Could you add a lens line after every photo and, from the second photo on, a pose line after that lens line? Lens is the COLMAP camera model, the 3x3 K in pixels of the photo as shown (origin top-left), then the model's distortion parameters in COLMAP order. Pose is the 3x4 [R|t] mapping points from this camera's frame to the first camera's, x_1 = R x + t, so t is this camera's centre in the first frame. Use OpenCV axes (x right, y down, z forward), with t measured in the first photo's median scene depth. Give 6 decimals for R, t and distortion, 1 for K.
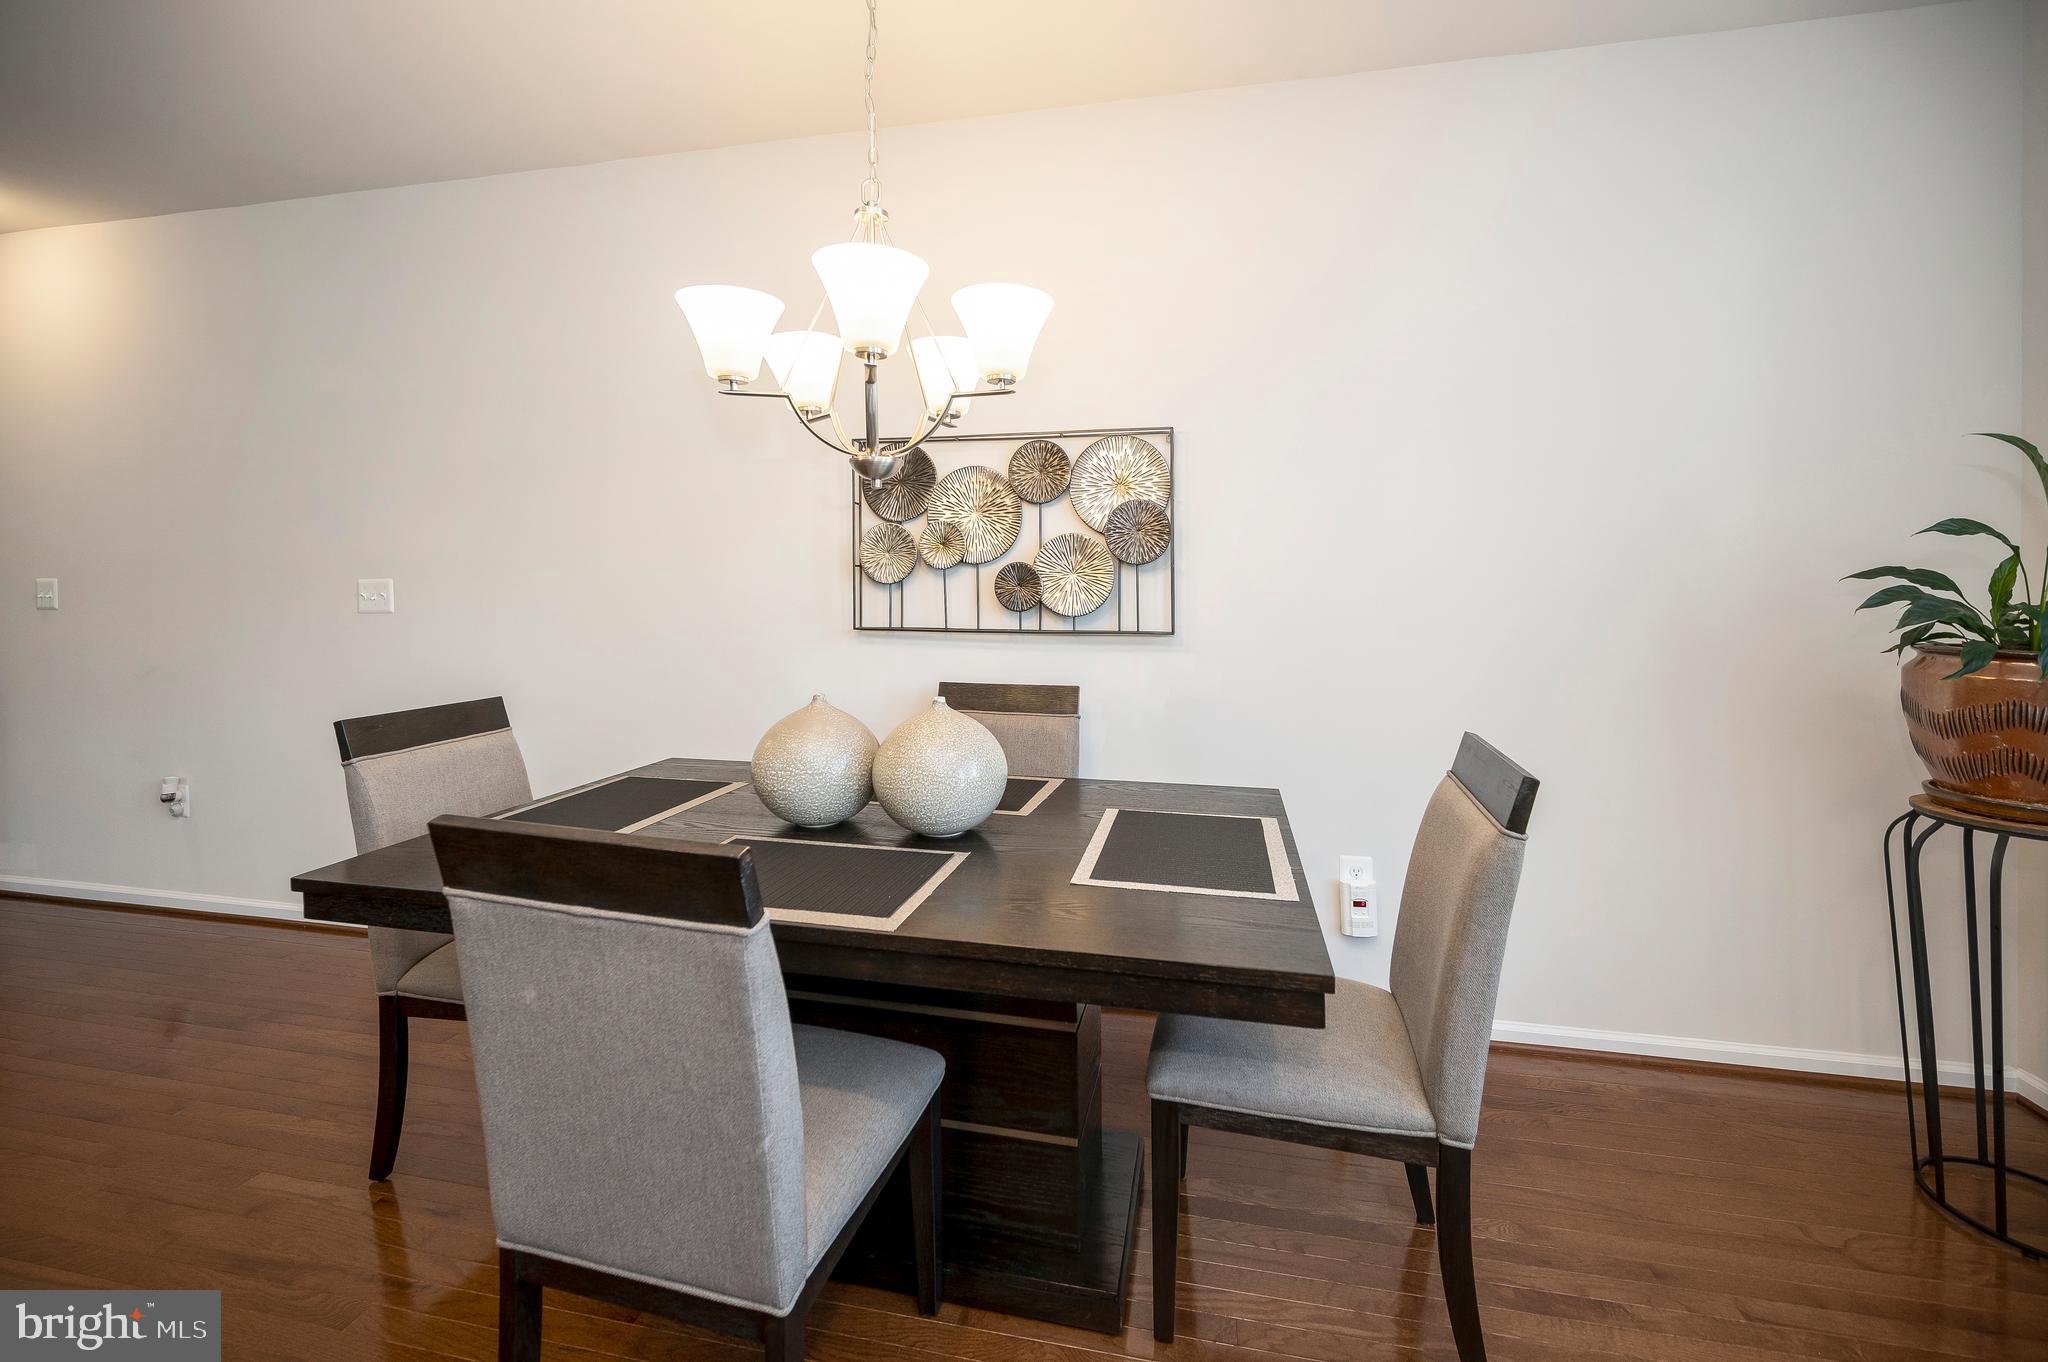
lens RADIAL K [[846.9, 0, 1031.7], [0, 846.9, 616.6], [0, 0, 1]] dist [0.001273, 0.000159]
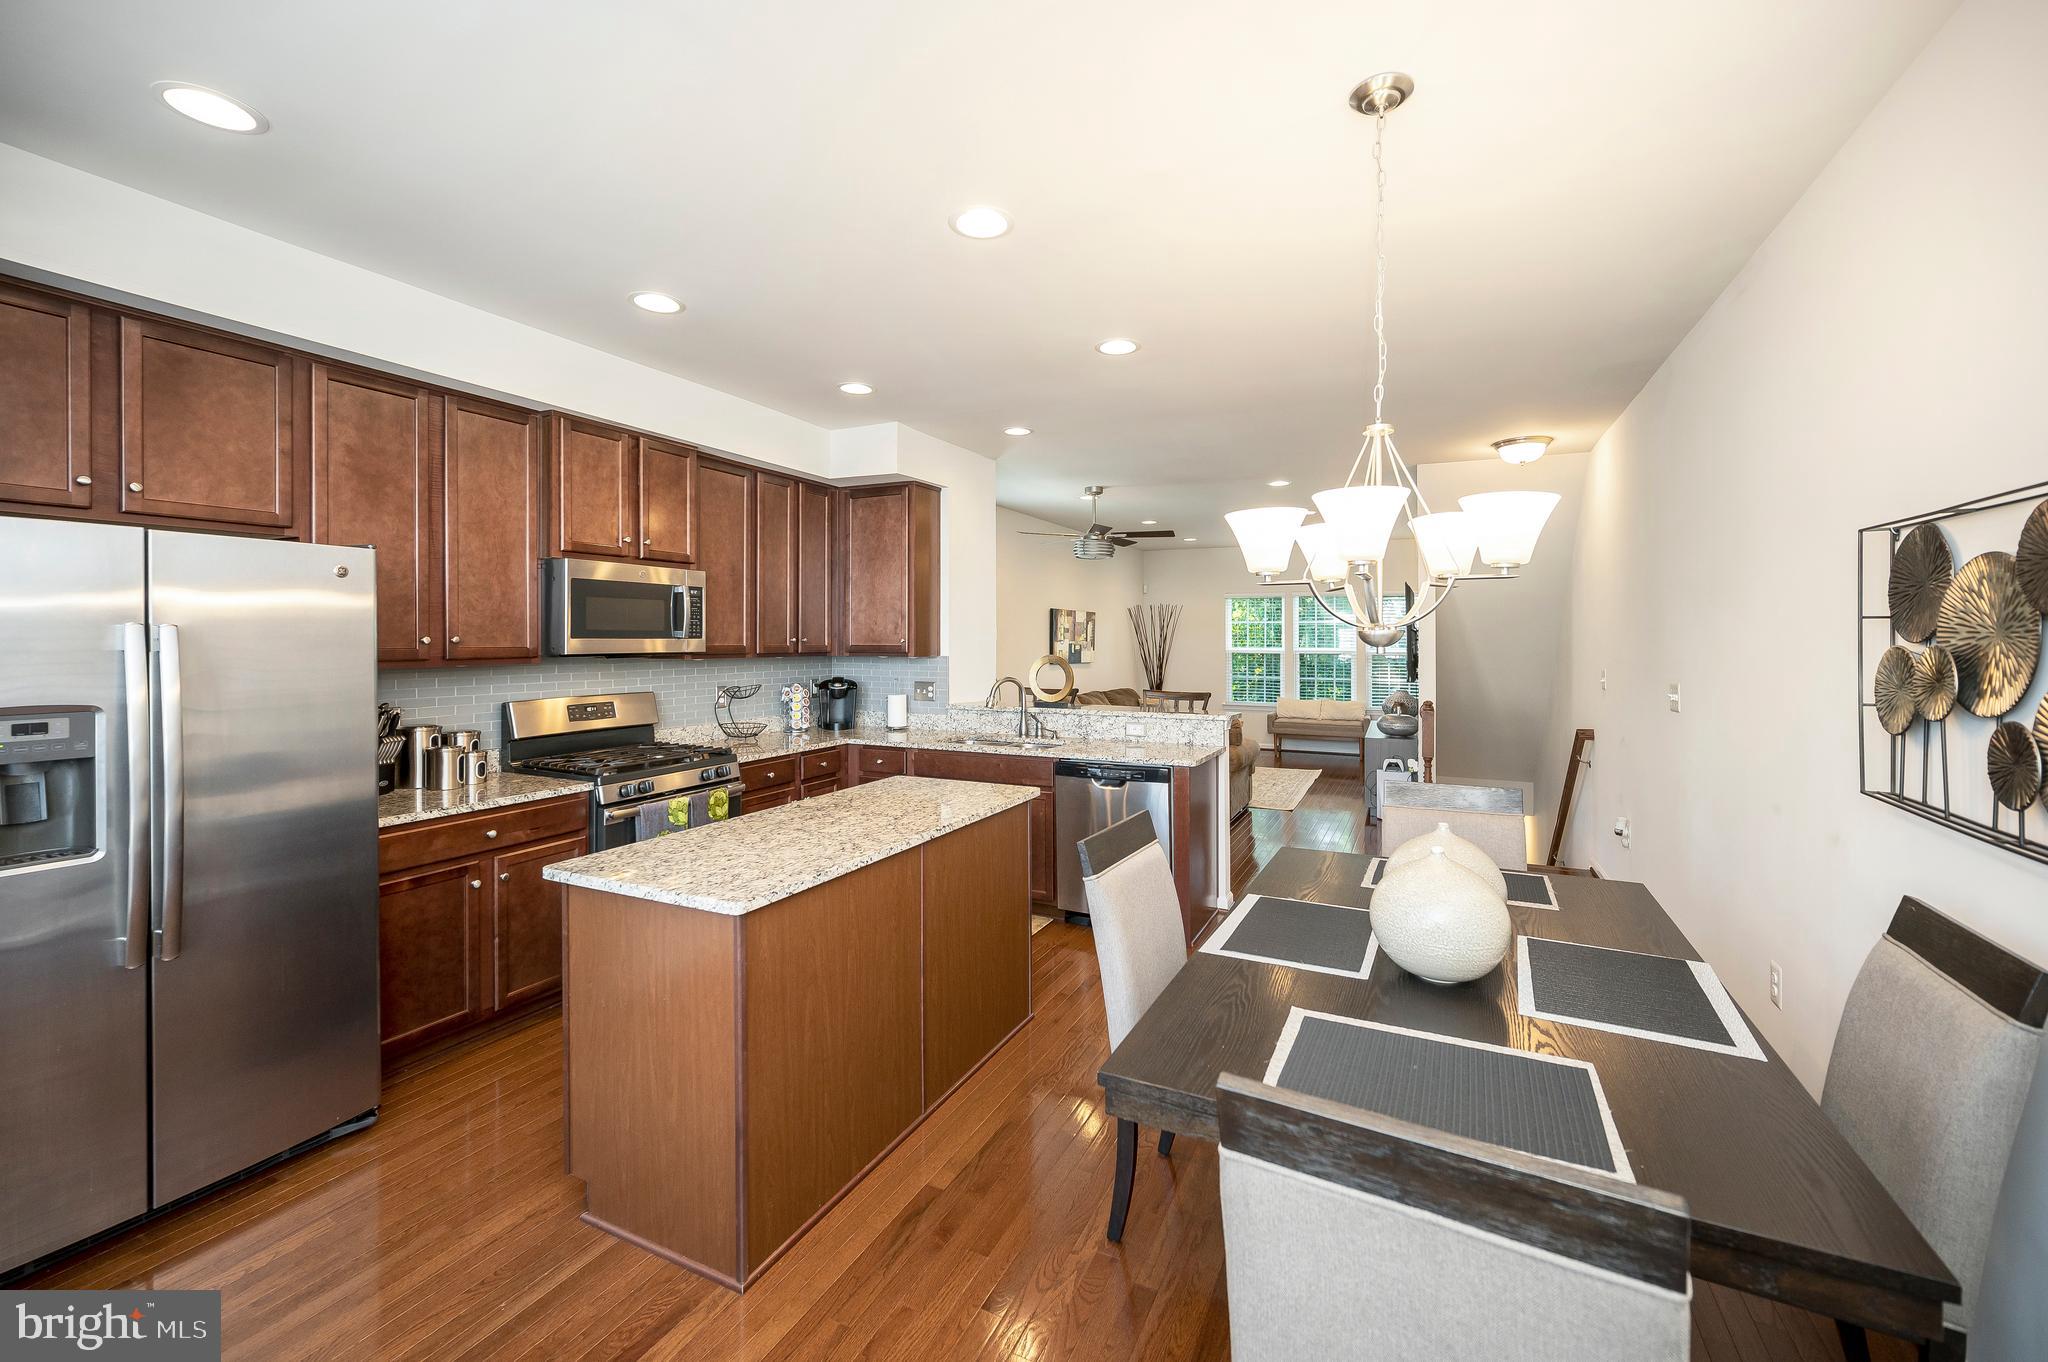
lens RADIAL K [[825.6, 0, 1032.4], [0, 825.6, 628.2], [0, 0, 1]] dist [-0.000238, 0.000042]
pose [[-0.237706, -0.015251, -0.971217, 0.671025], [-0.029679, 0.999524, -0.008431, -0.101924], [0.970884, 0.026821, -0.238046, 0.492795]]
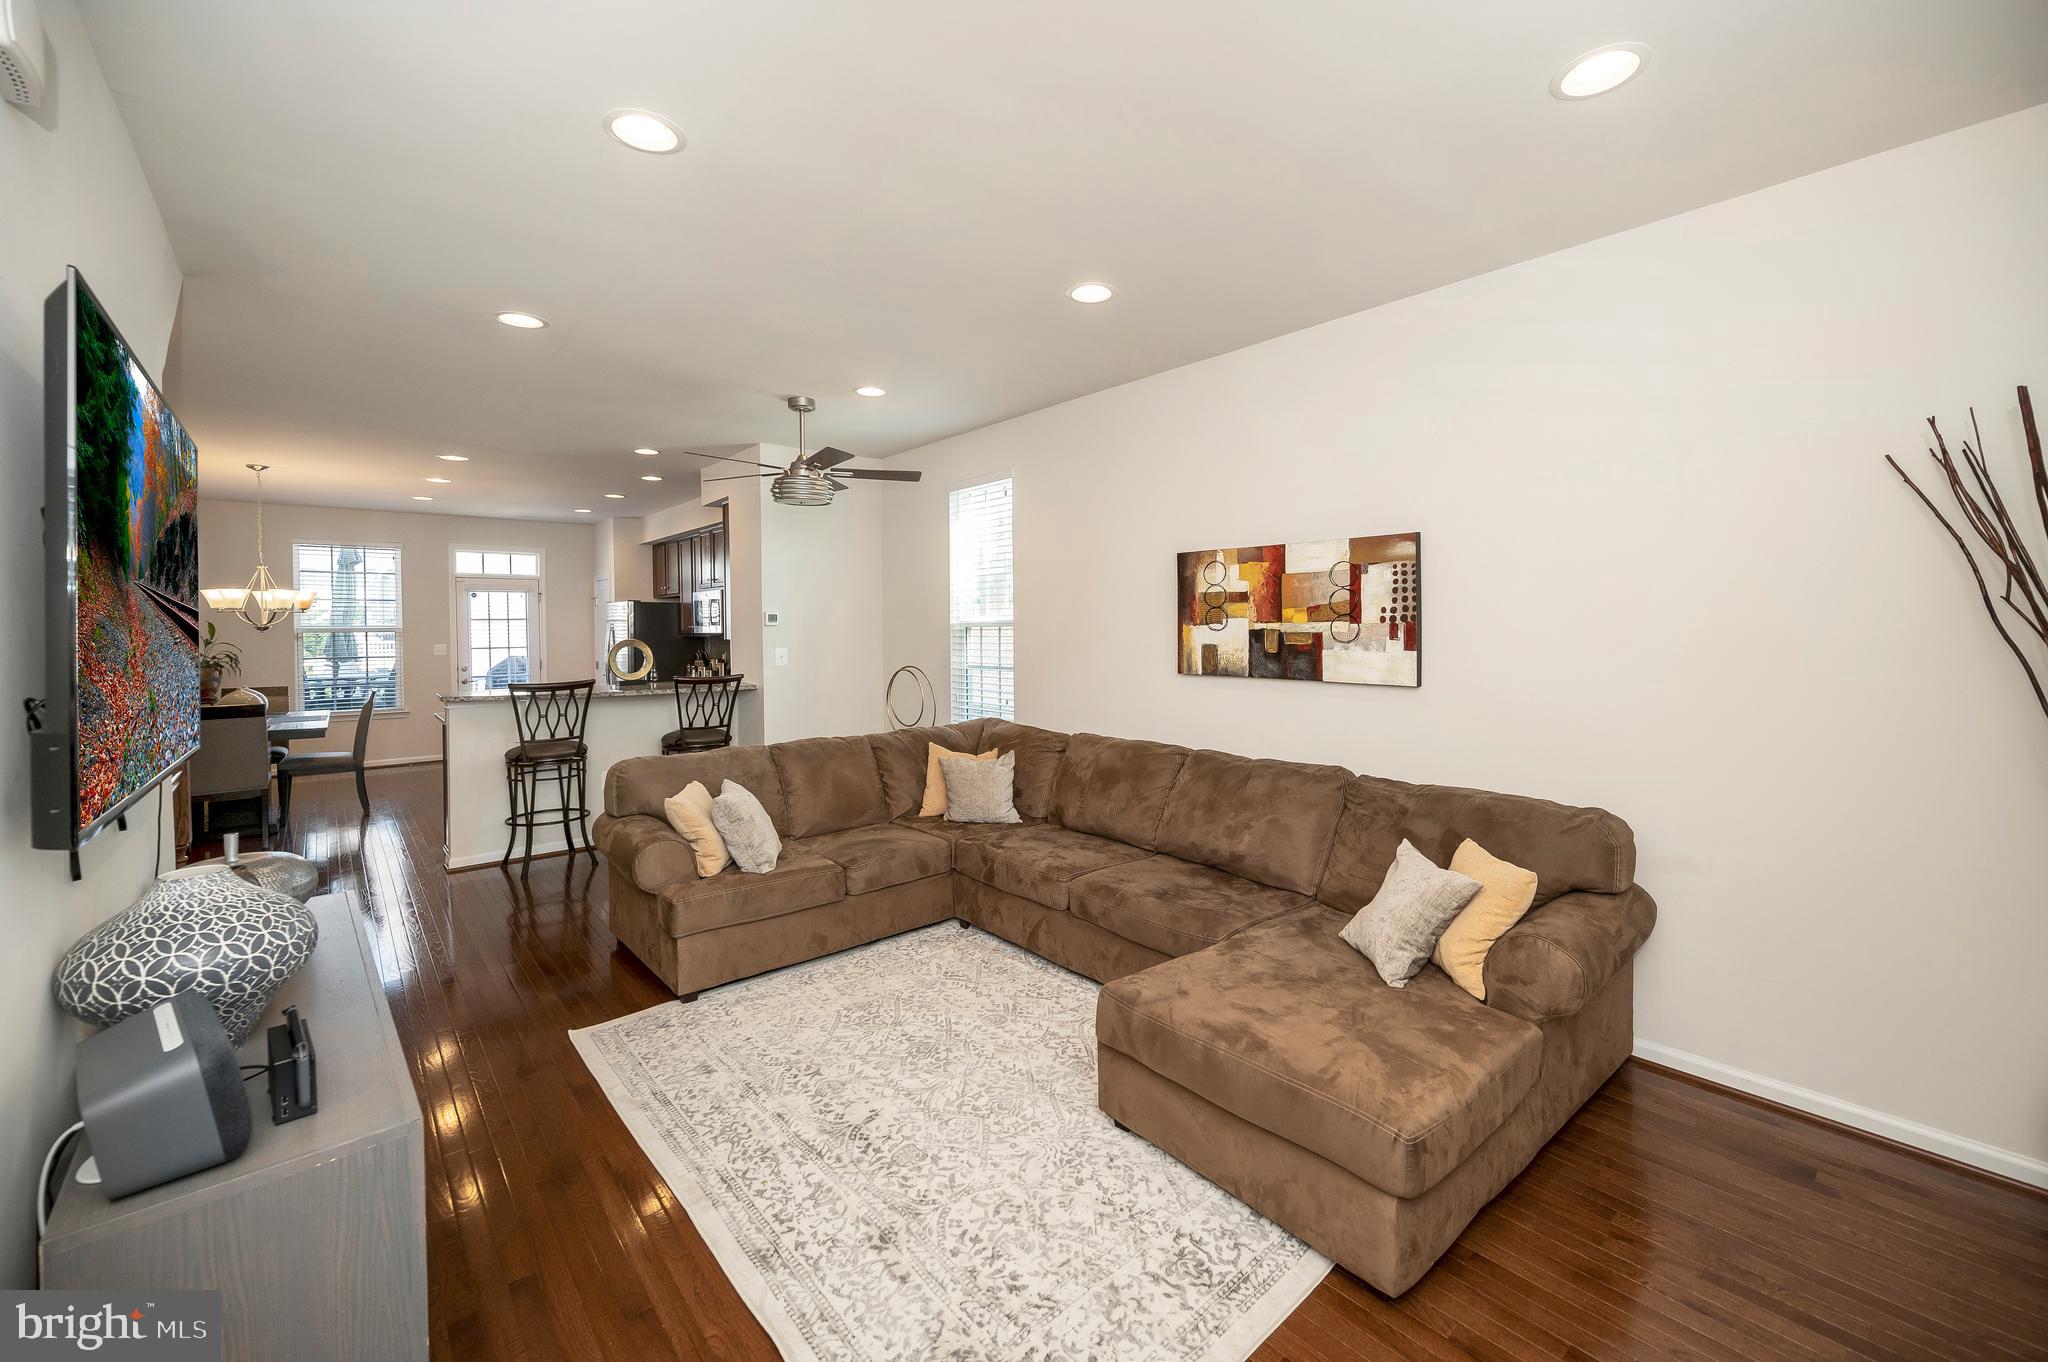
lens RADIAL K [[823.8, 0, 1026.8], [0, 823.8, 638.9], [0, 0, 1]] dist [-0.000564, 0.000095]
pose [[-0.793222, -0.005134, 0.608911, -3.430824], [0.022689, 0.999021, 0.037981, -0.115267], [-0.608510, 0.043943, -0.792329, 1.182384]]
